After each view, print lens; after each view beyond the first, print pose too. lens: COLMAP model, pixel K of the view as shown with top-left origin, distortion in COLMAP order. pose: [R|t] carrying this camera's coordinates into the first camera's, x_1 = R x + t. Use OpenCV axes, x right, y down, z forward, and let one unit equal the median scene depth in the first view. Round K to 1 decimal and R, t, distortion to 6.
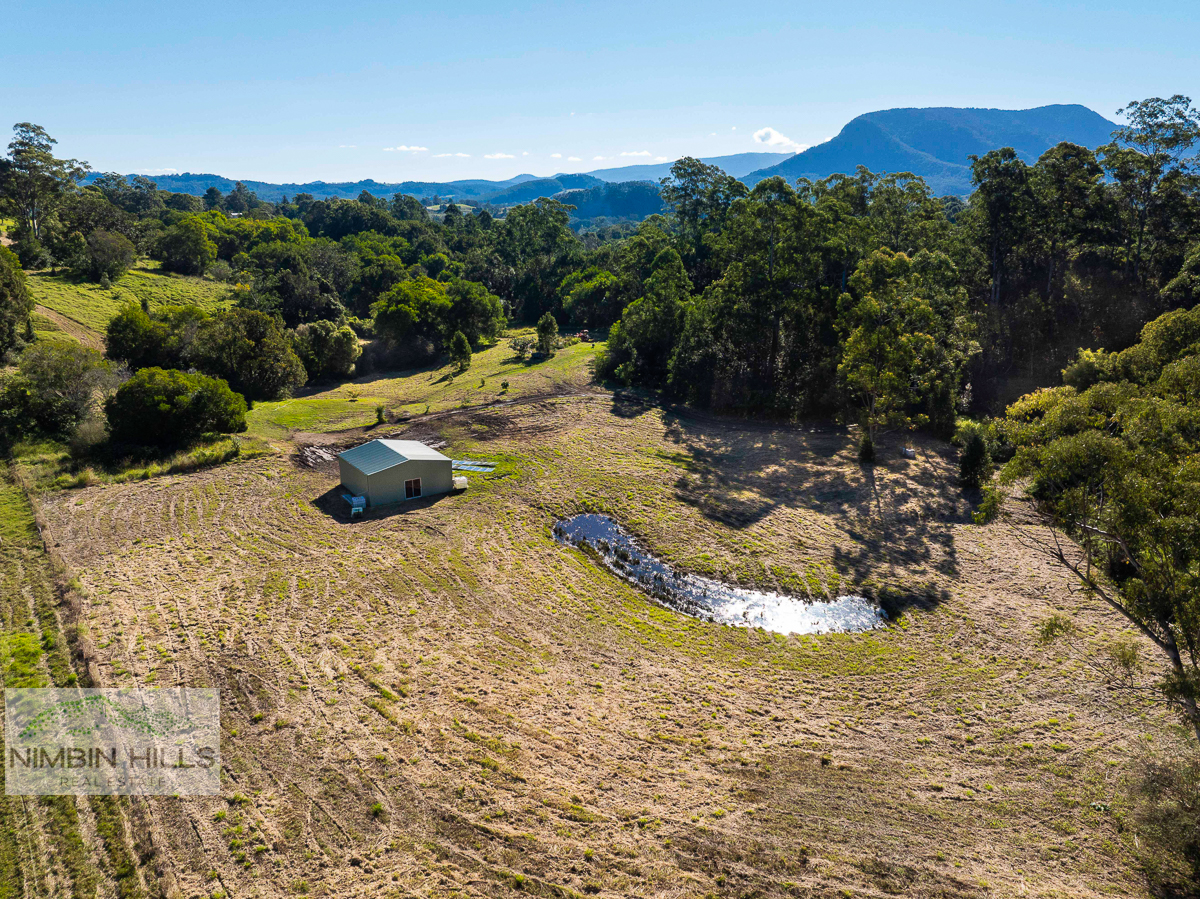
lens RADIAL K [[845.3, 0, 601.8], [0, 845.3, 448.7], [0, 0, 1]] dist [-0.044183, 0.008811]
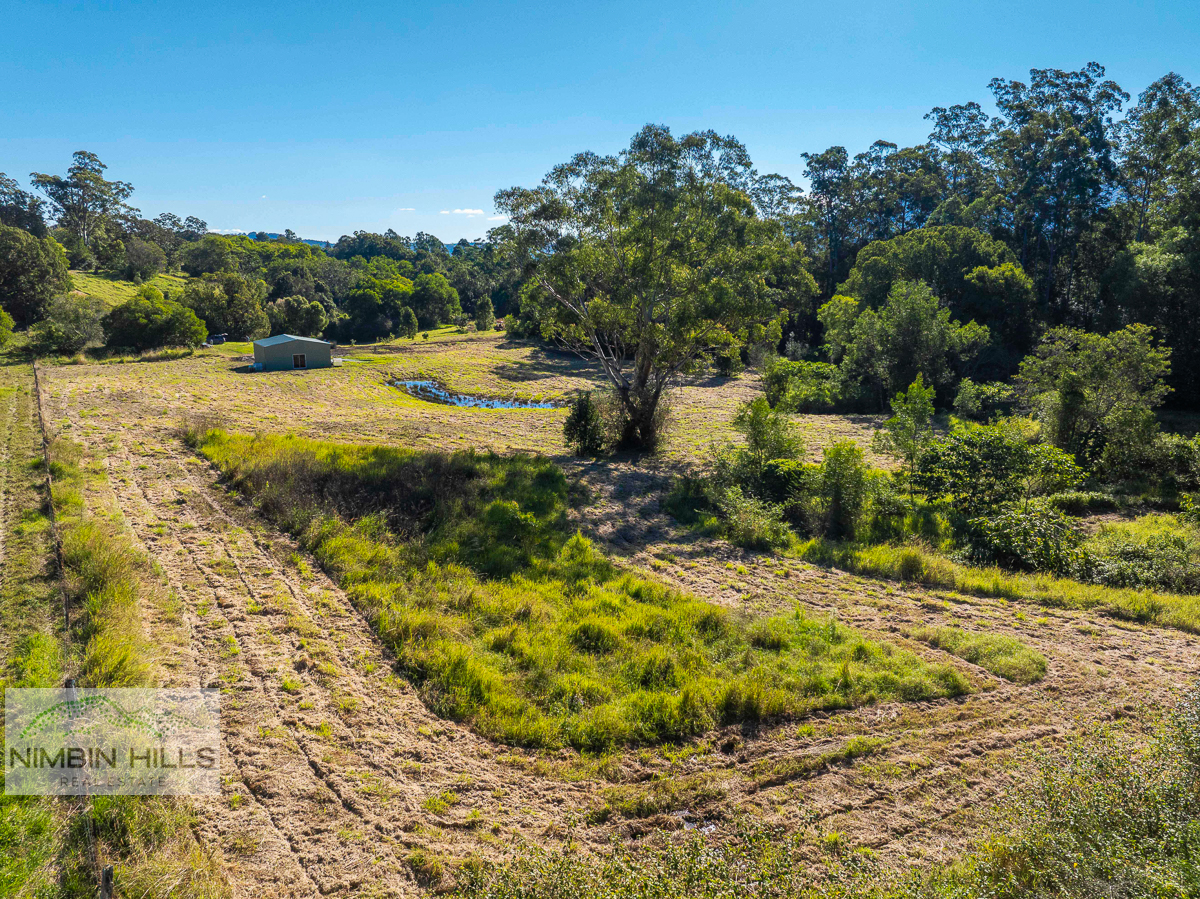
lens RADIAL K [[845.3, 0, 601.8], [0, 845.3, 448.7], [0, 0, 1]] dist [-0.044183, 0.008811]
pose [[0.998182, 0.017590, -0.057650, 0.139728], [-0.021540, 0.997410, -0.068630, 0.108107], [0.056294, 0.069747, 0.995975, -0.134762]]
